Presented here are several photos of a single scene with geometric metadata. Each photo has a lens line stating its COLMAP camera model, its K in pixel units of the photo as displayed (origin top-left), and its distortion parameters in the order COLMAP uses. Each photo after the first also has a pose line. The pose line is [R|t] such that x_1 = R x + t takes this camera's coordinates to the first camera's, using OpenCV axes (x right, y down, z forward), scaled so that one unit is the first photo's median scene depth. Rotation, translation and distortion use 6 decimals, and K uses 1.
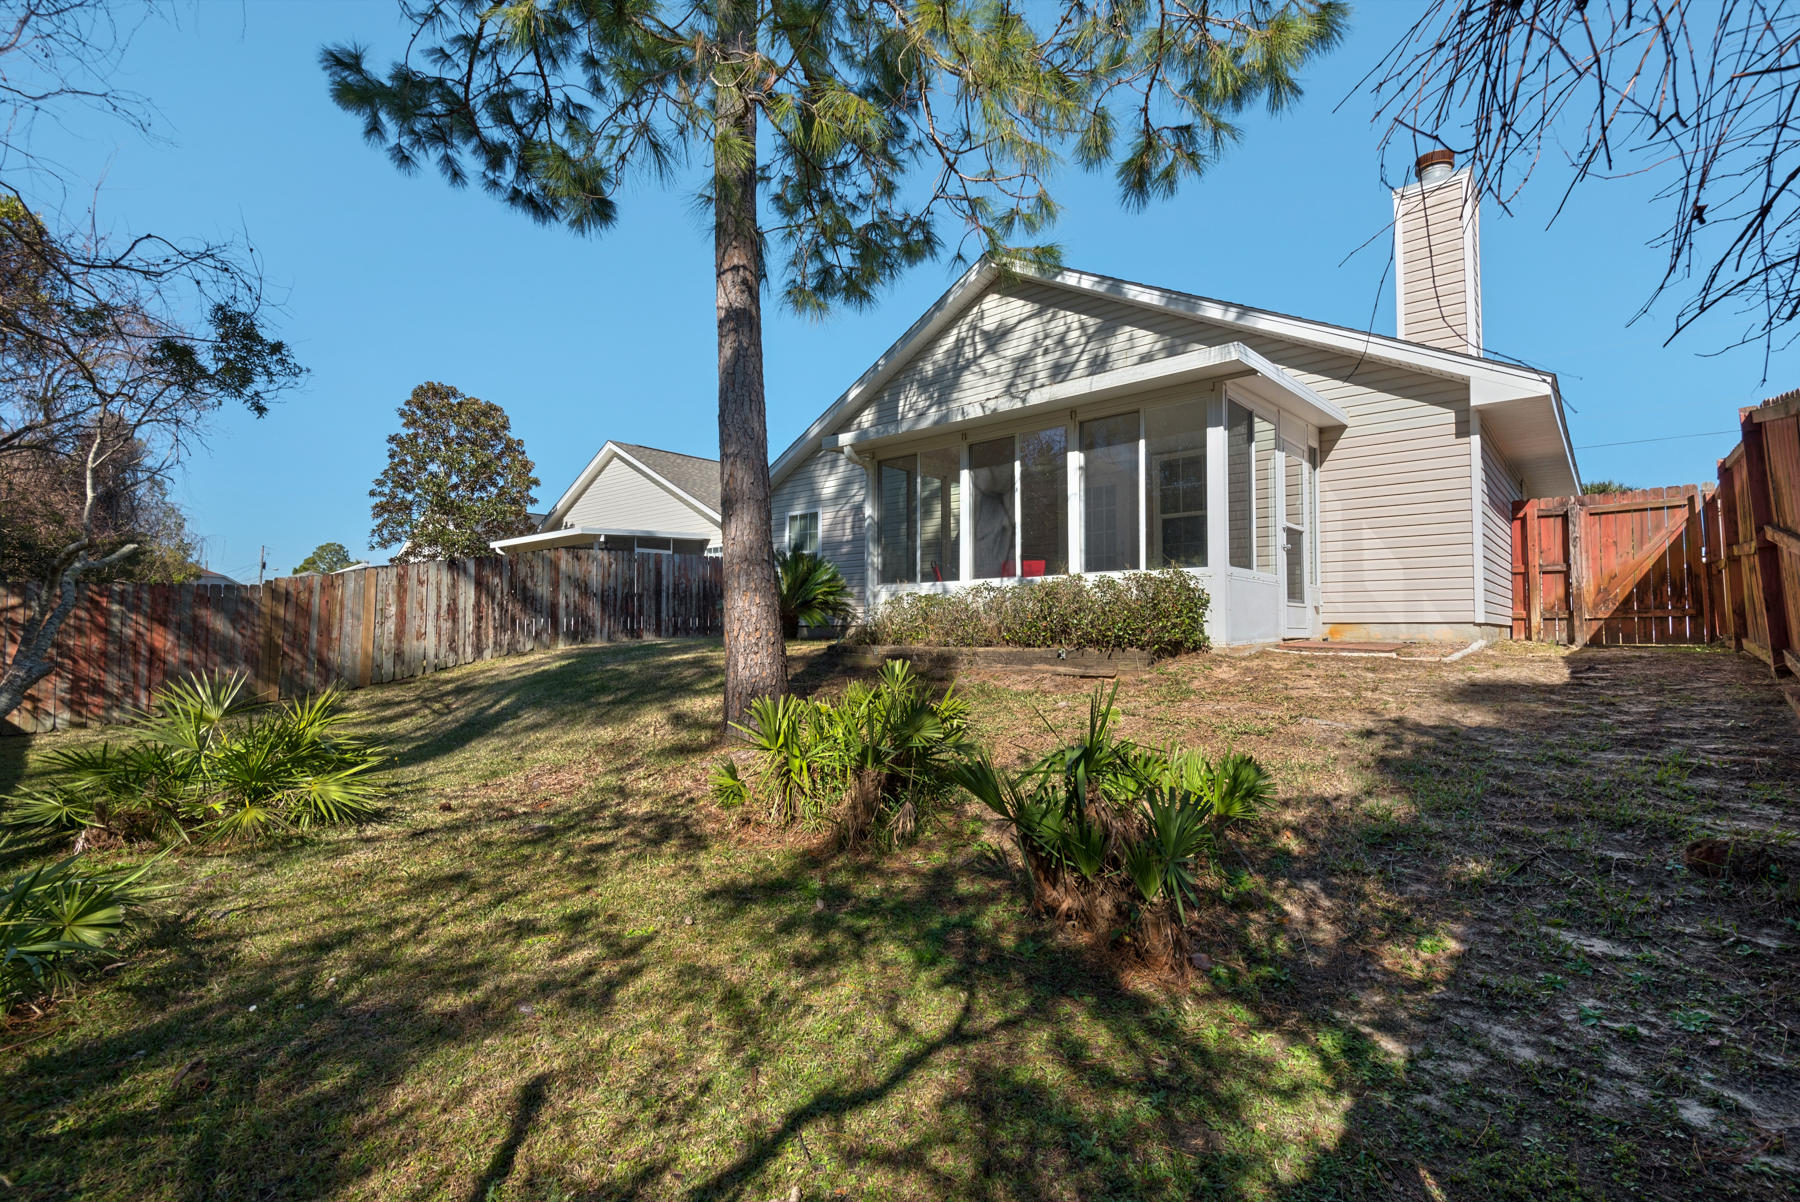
lens RADIAL K [[846.0, 0, 899.1], [0, 846.0, 633.8], [0, 0, 1]] dist [-0.003165, -0.000705]
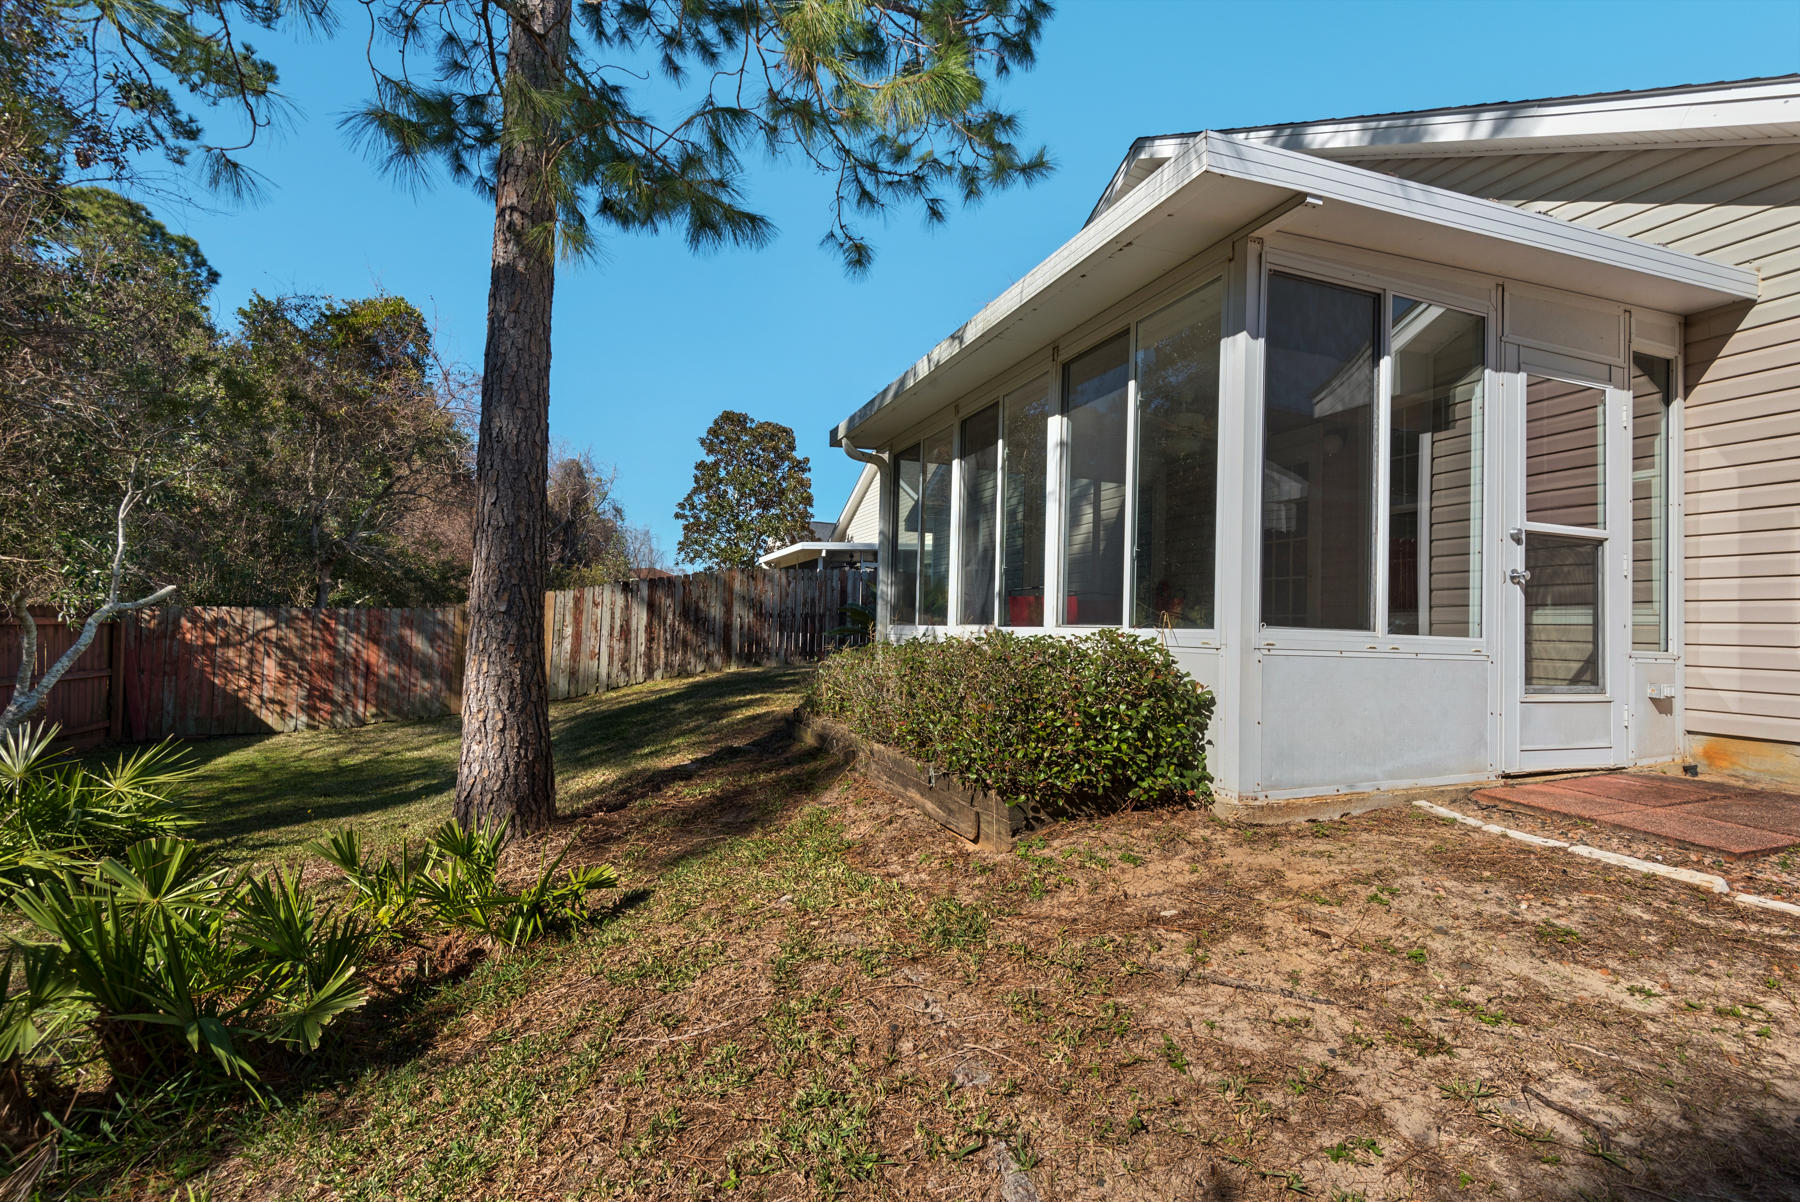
lens RADIAL K [[824.6, 0, 895.4], [0, 824.6, 625.9], [0, 0, 1]] dist [0.004542, -0.000131]
pose [[0.882763, 0.021661, -0.469319, 0.287690], [-0.025253, 0.999680, -0.001358, -0.051761], [0.469139, 0.013051, 0.883028, 0.341253]]
